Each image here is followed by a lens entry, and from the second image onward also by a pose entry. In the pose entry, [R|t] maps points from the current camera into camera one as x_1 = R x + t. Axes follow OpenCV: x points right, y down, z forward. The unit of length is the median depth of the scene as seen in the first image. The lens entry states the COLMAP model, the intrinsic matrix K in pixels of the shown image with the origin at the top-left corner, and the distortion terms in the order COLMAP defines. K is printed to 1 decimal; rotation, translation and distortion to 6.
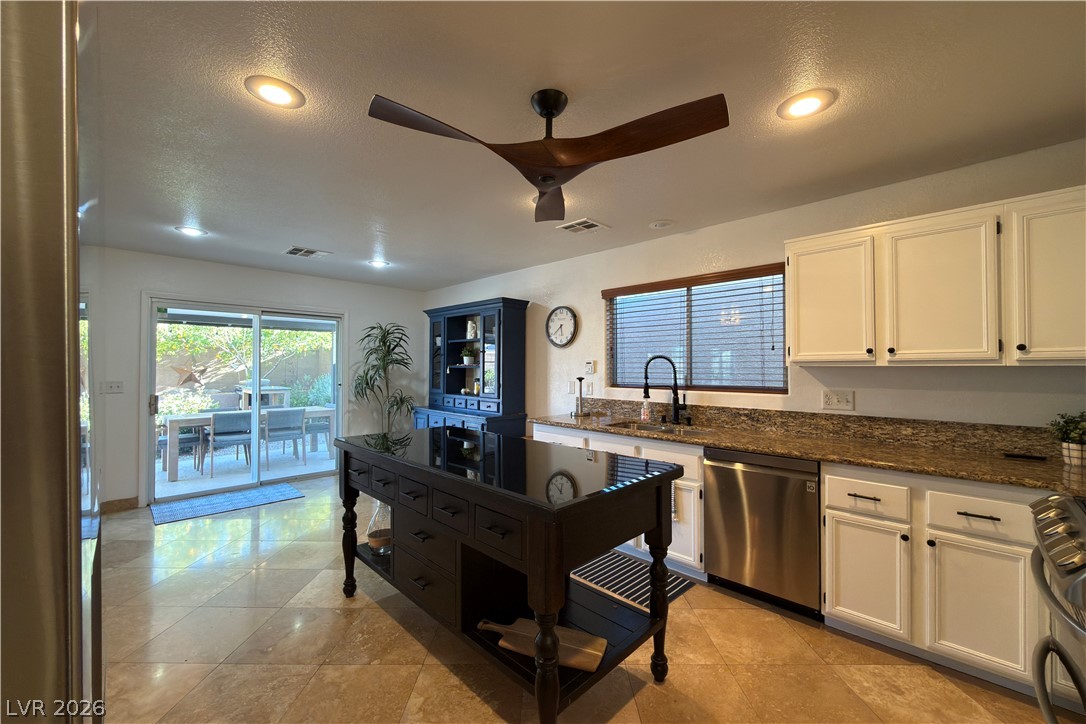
lens RADIAL K [[433.9, 0, 546.1], [0, 433.9, 368.8], [0, 0, 1]] dist [-0.001839, 0.000781]
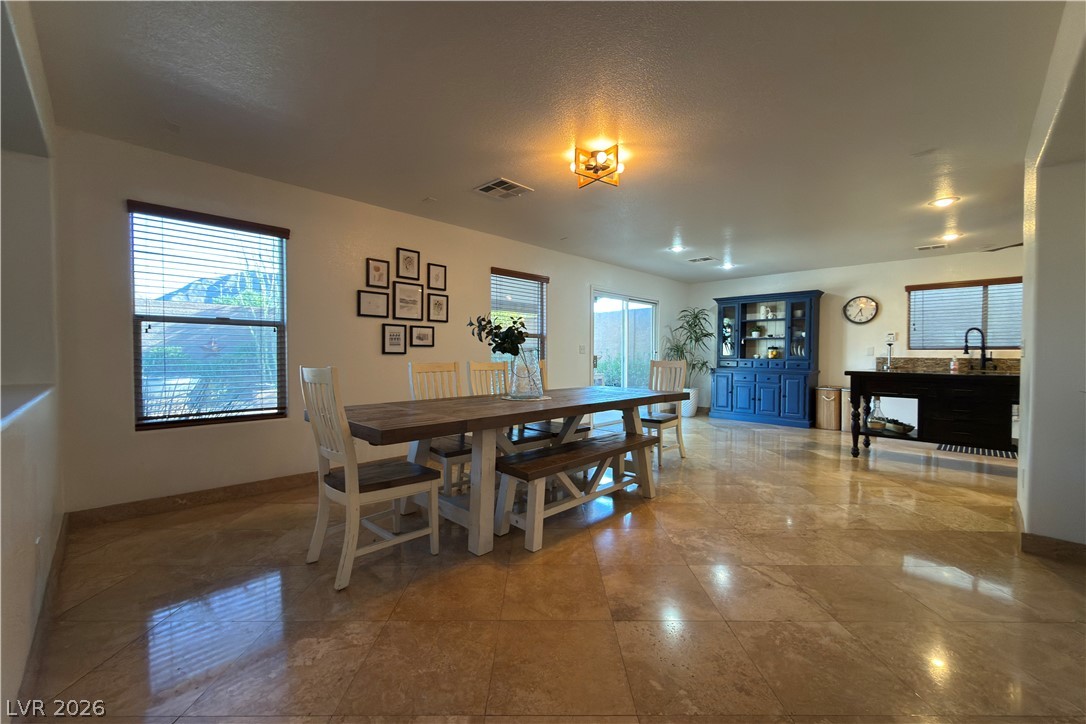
lens RADIAL K [[433.9, 0, 541.9], [0, 433.9, 362.9], [0, 0, 1]] dist [-0.001839, 0.000781]
pose [[0.999989, 0.004627, 0.000567, -1.362965], [-0.004637, 0.999786, 0.020138, 0.074412], [-0.000473, -0.020140, 0.999797, -0.629442]]
